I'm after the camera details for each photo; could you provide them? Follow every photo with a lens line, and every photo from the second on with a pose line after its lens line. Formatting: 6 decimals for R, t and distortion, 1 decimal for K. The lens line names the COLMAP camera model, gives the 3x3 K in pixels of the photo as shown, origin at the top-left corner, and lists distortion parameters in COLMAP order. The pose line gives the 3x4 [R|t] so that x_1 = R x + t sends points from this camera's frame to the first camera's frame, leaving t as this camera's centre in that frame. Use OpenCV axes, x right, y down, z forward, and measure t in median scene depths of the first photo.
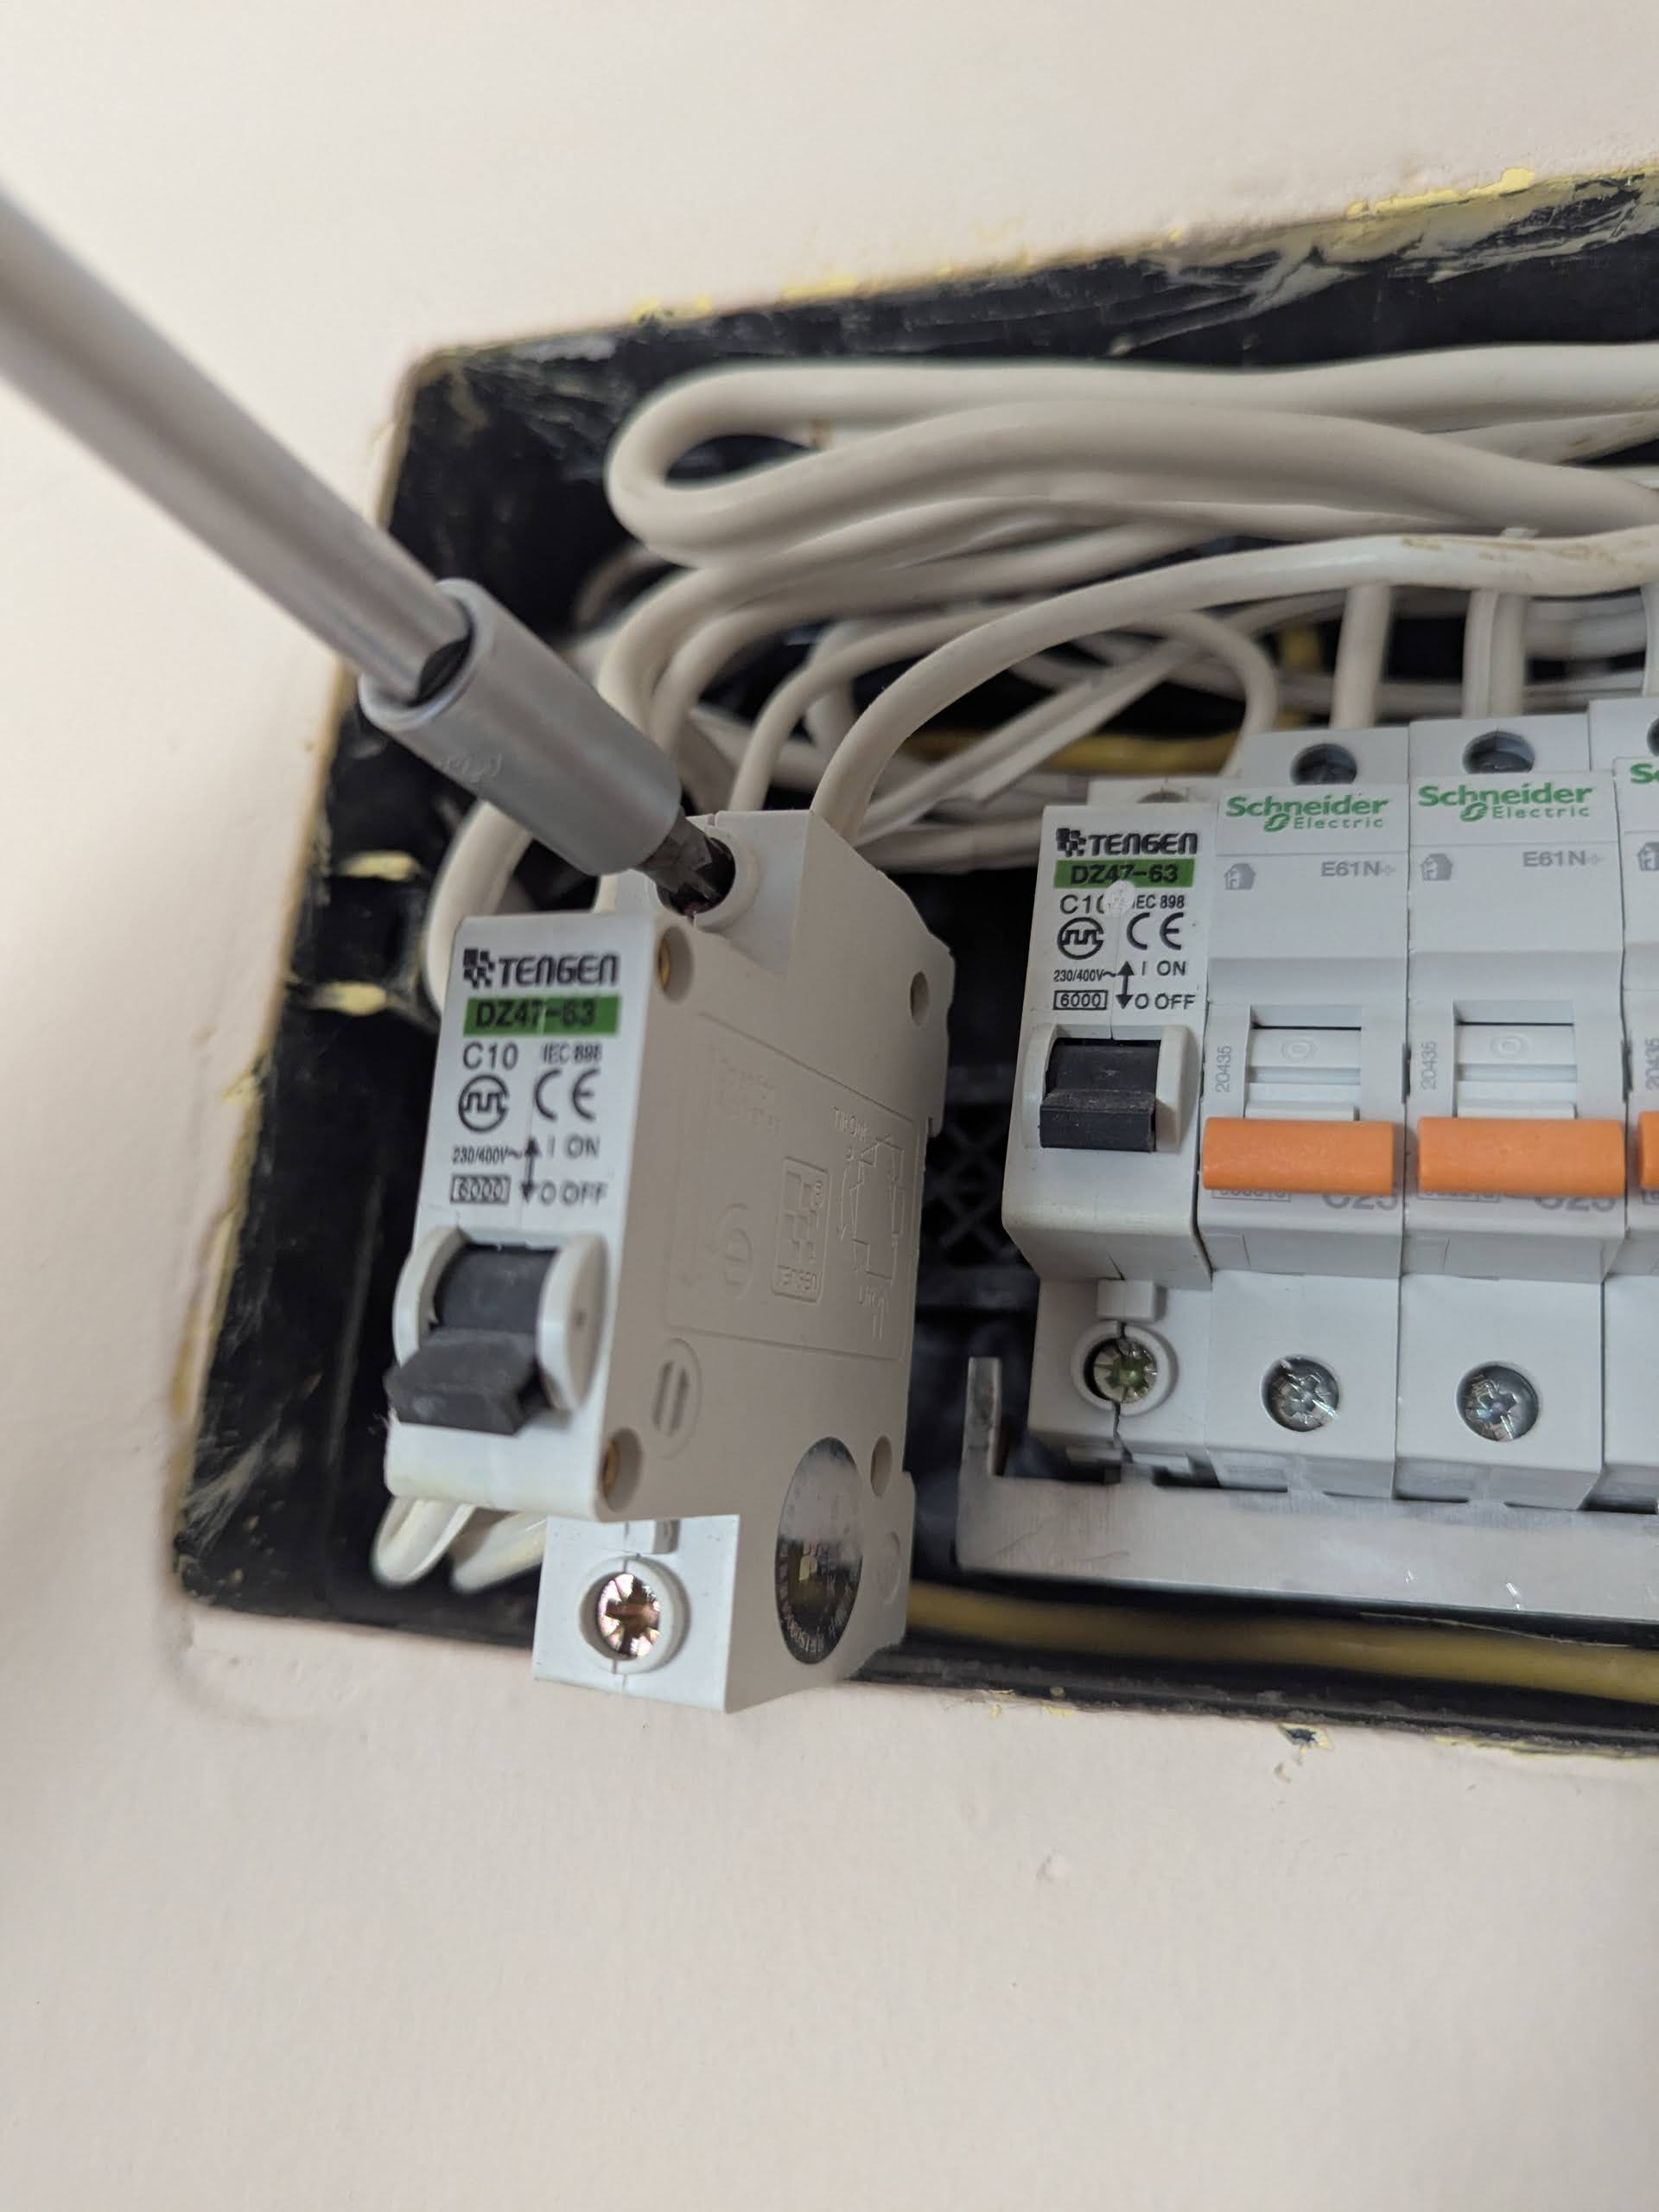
lens RADIAL K [[1690.2, 0, 829.5], [0, 1690.2, 1106.0], [0, 0, 1]] dist [-0.029884, -0.003535]
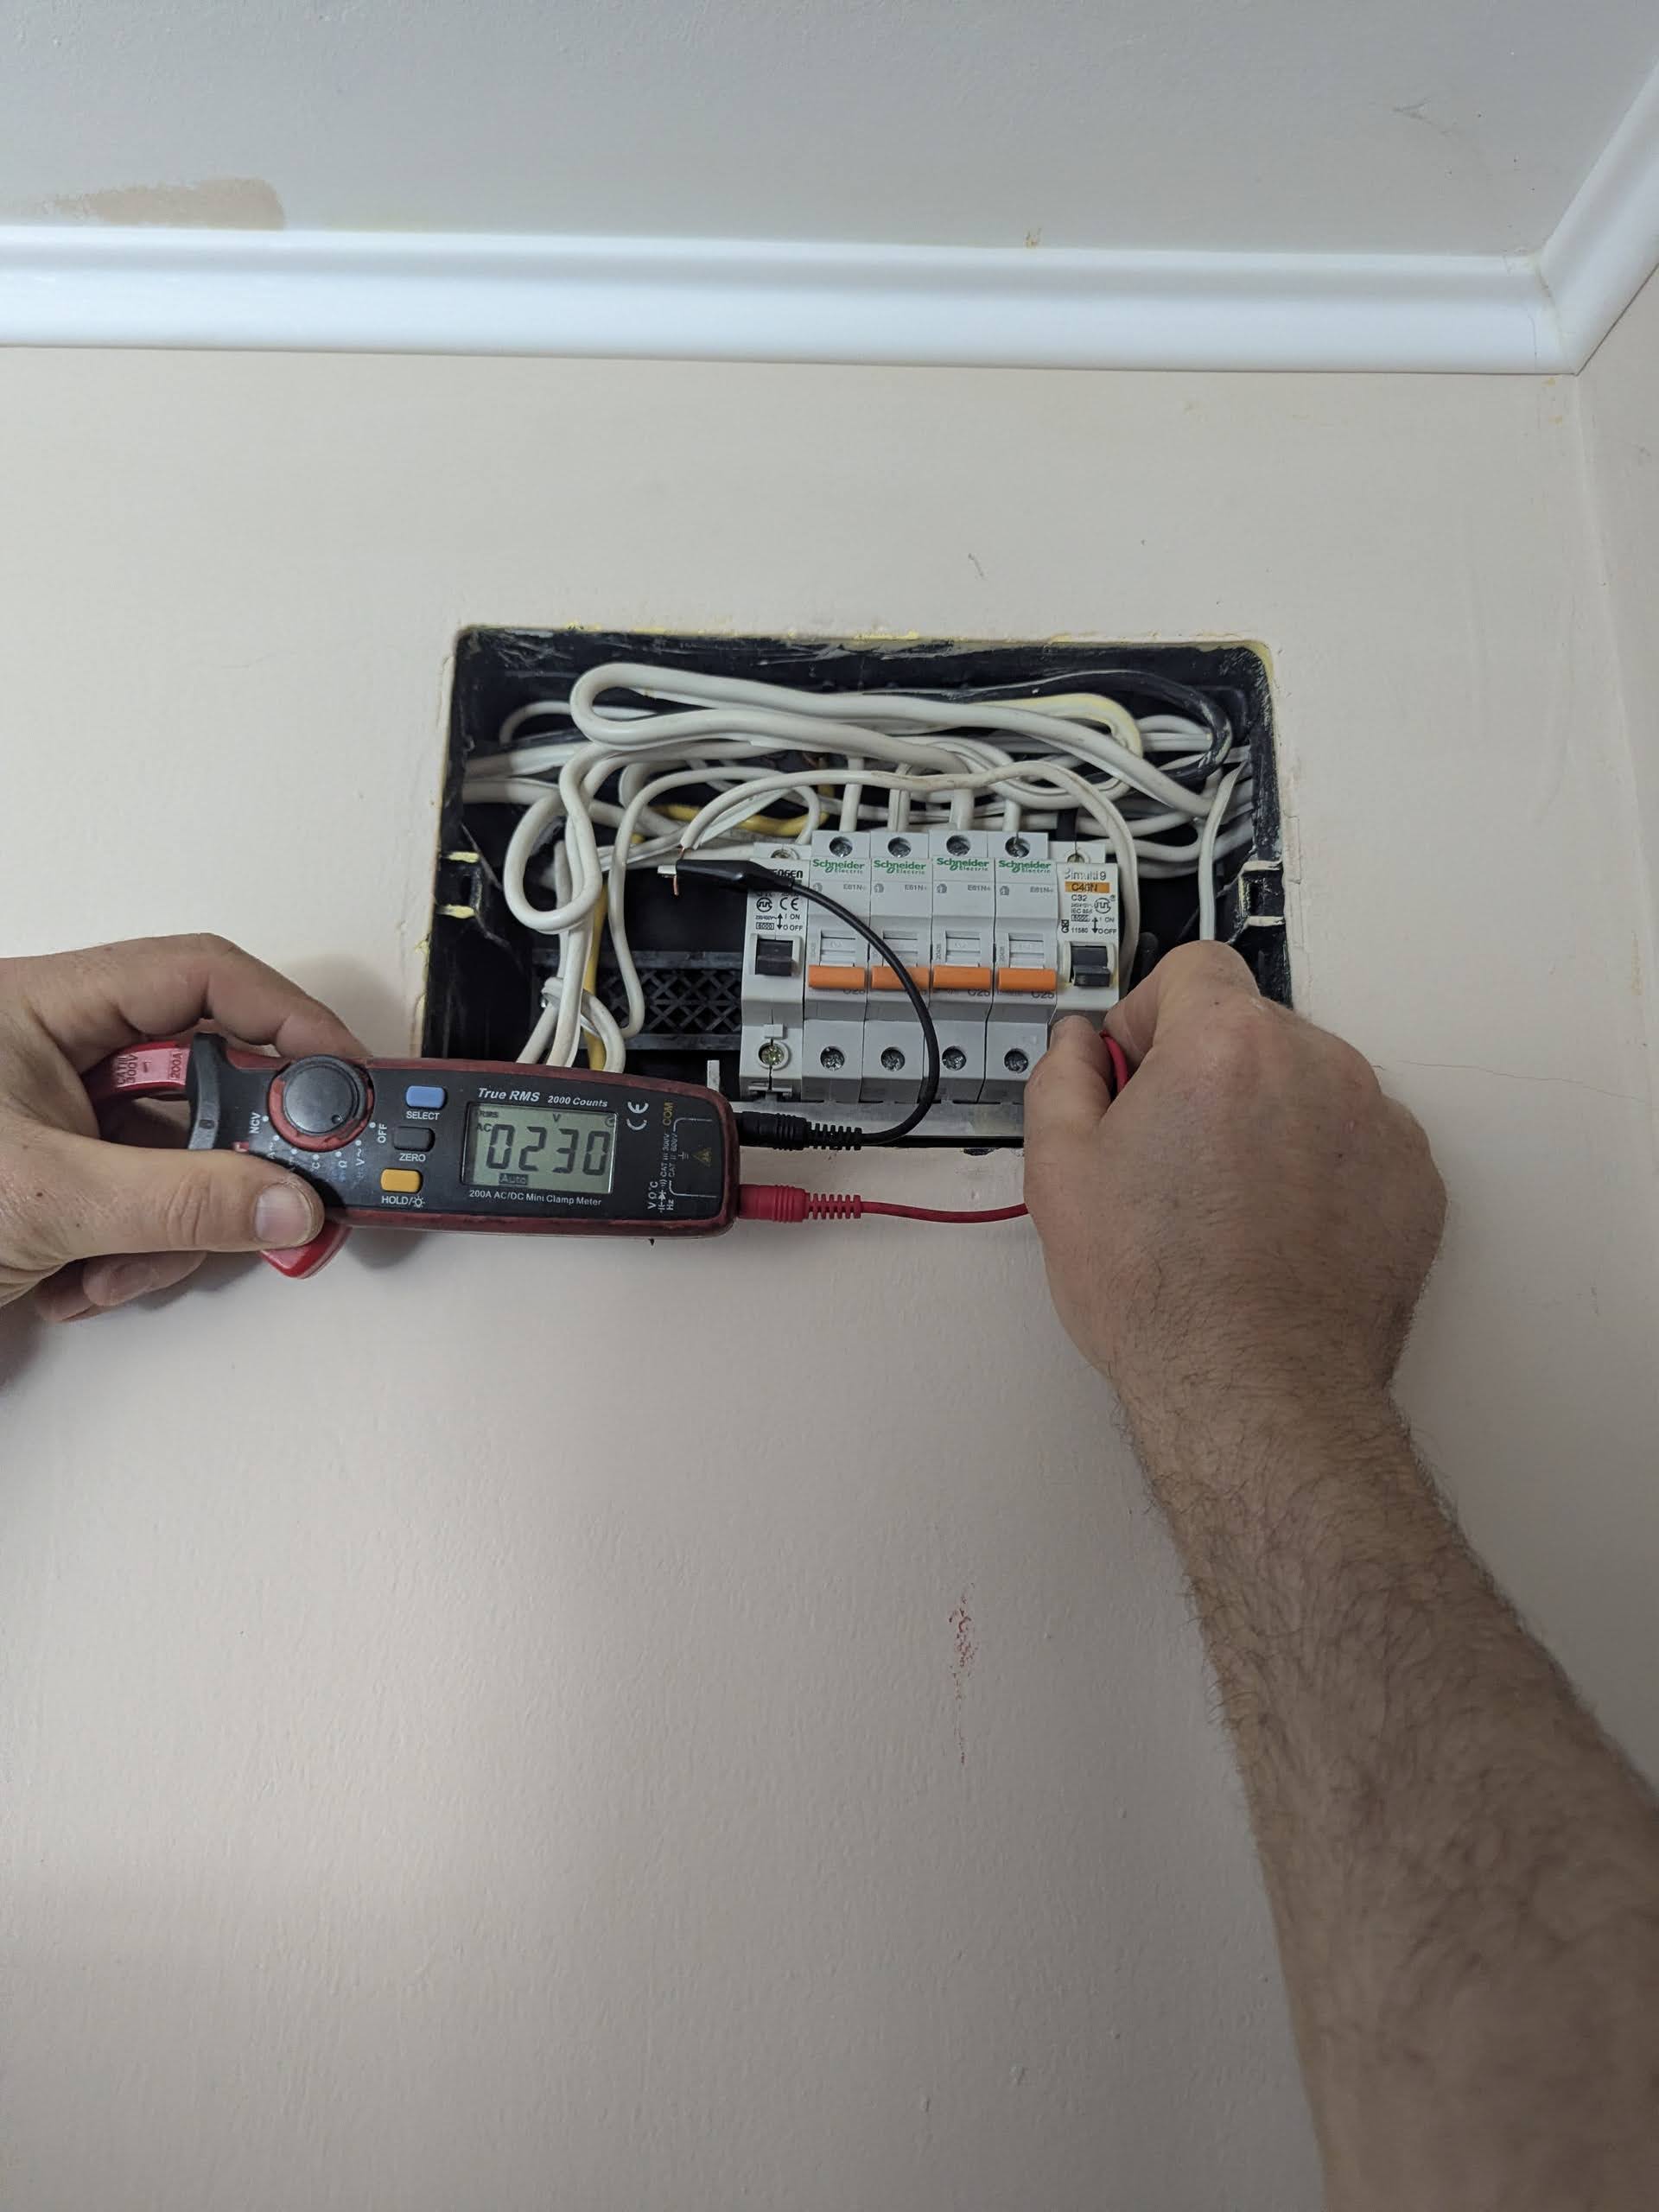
lens RADIAL K [[1561.4, 0, 833.5], [0, 1561.4, 1118.6], [0, 0, 1]] dist [0.002068, 0.050725]
pose [[0.943481, 0.003187, 0.331411, -0.612682], [-0.023614, 0.998059, 0.057628, 0.108303], [-0.330584, -0.062197, 0.941725, -1.562889]]
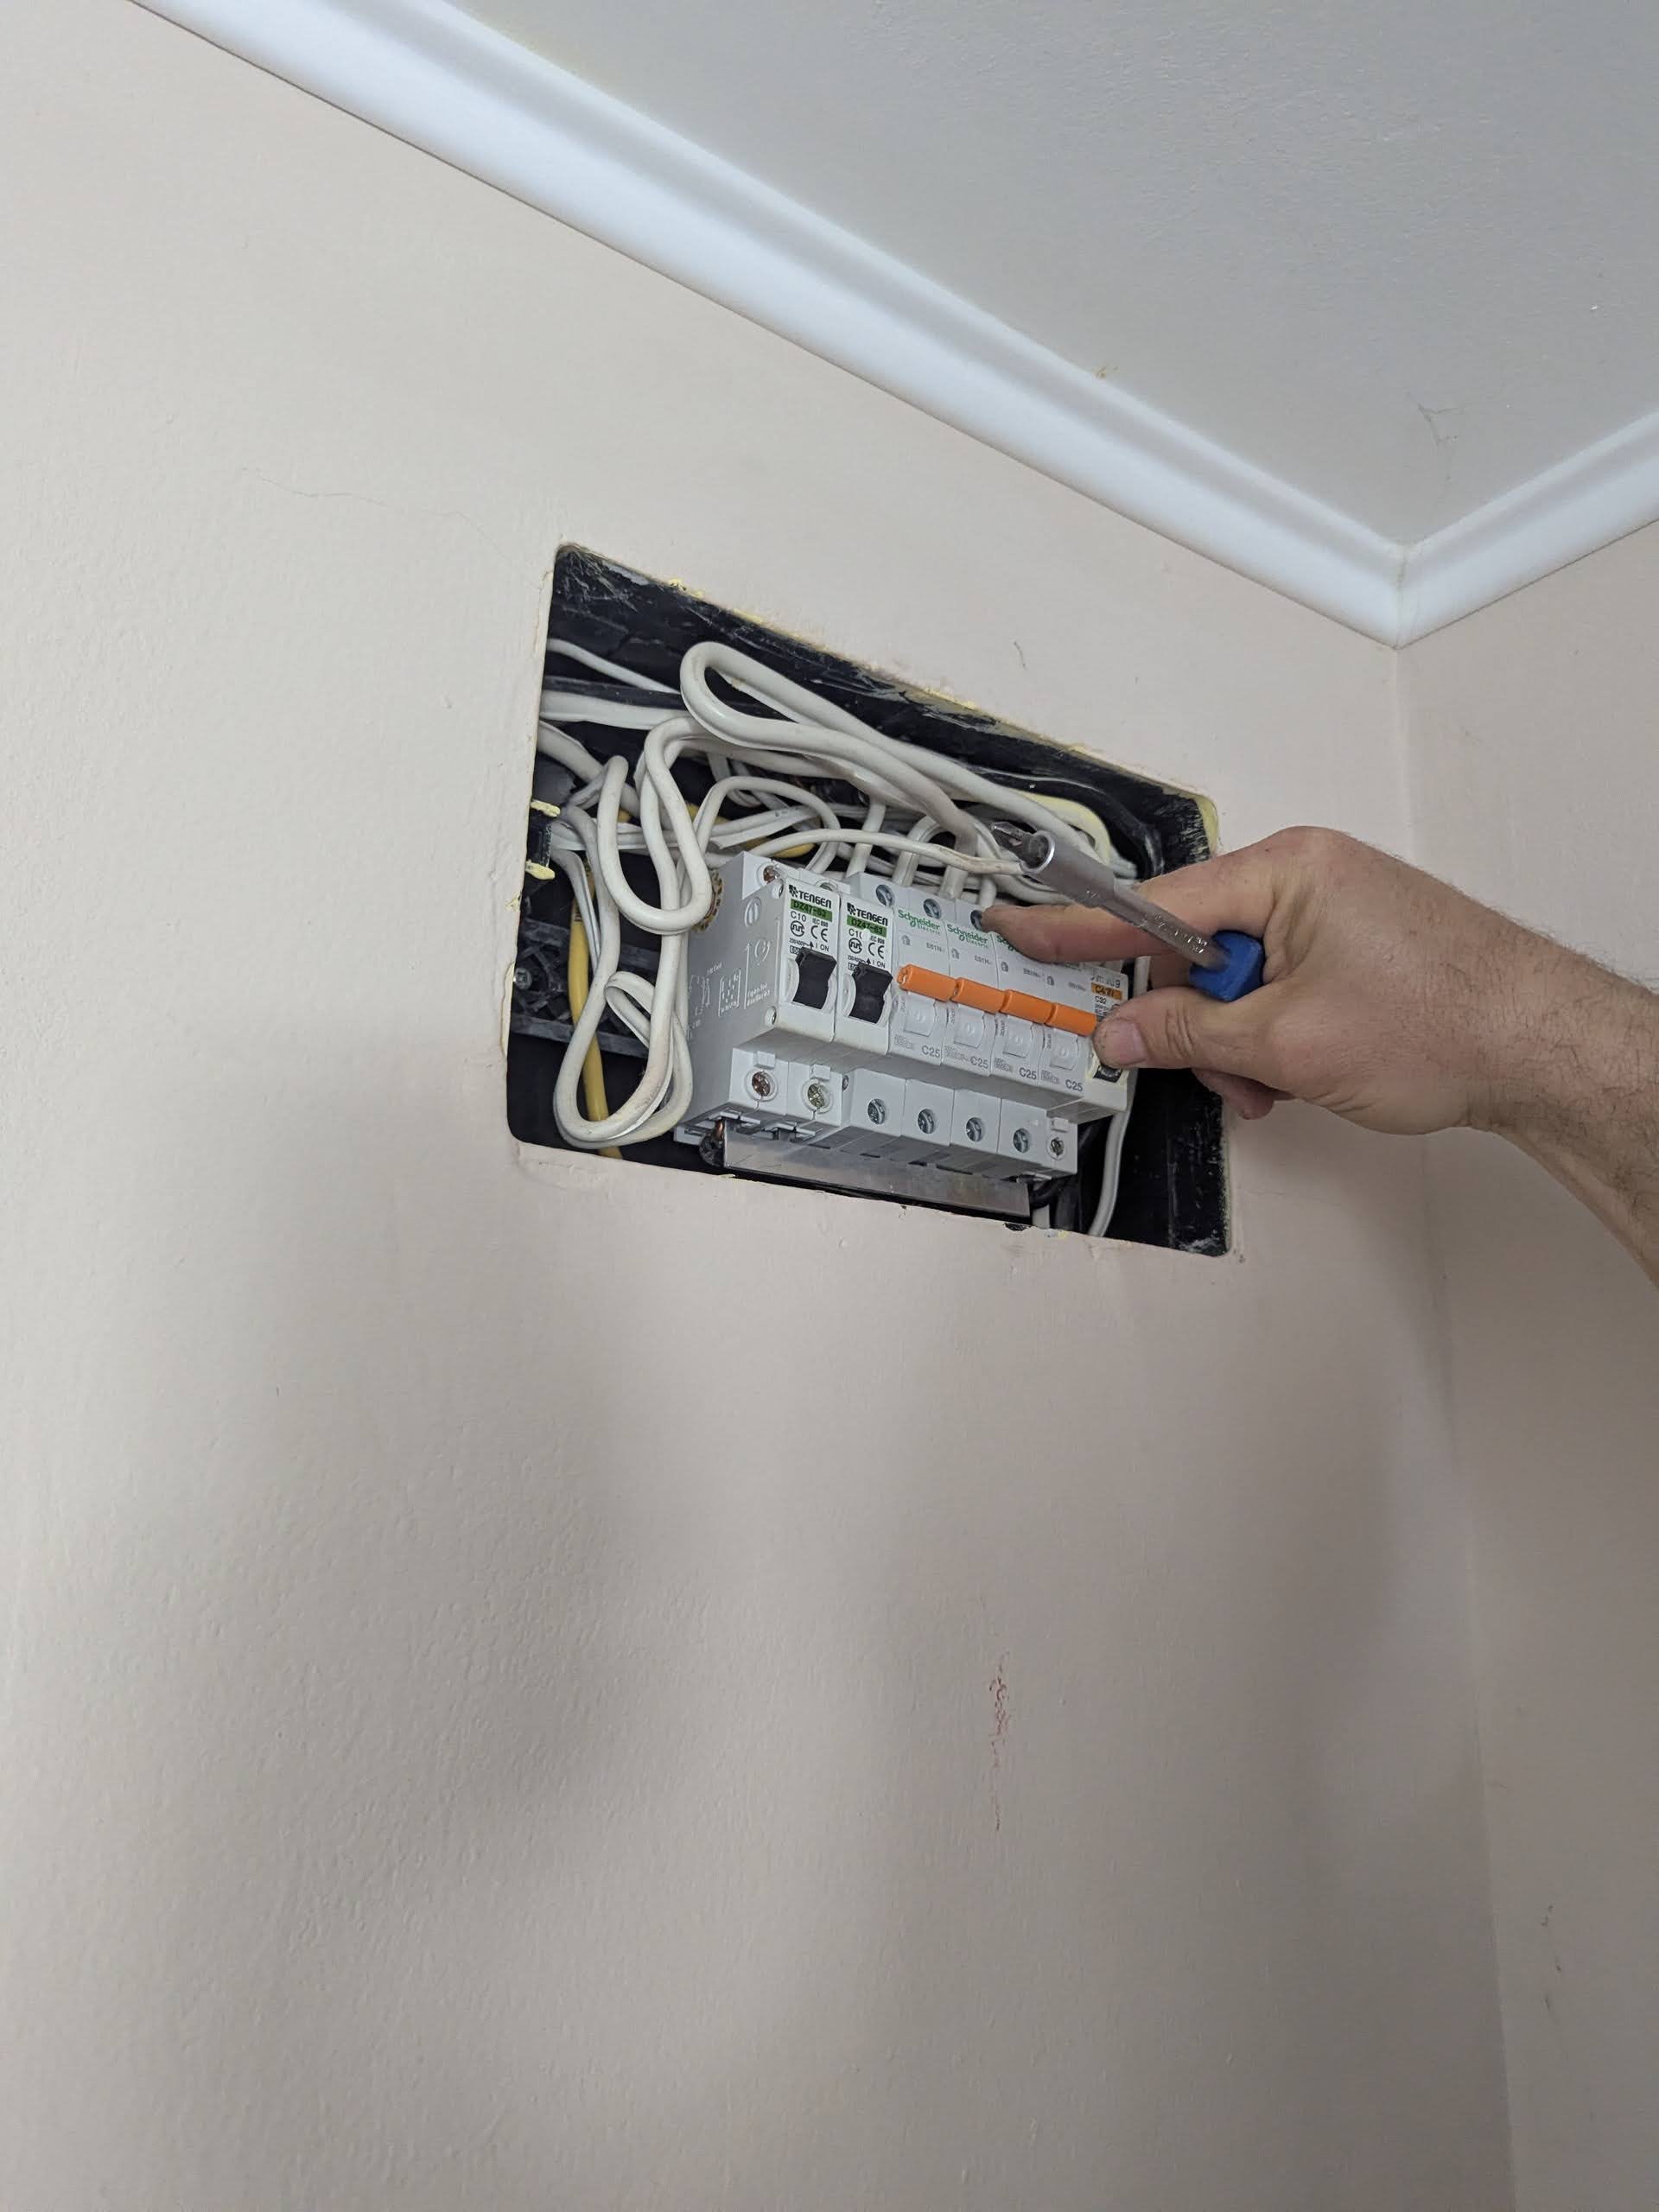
lens RADIAL K [[1523.7, 0, 831.7], [0, 1523.7, 1124.0], [0, 0, 1]] dist [0.040392, -0.002098]
pose [[0.631844, 0.129279, 0.764238, -1.728197], [-0.214796, 0.976580, 0.012387, 0.164288], [-0.744739, -0.171982, 0.644815, -0.655017]]
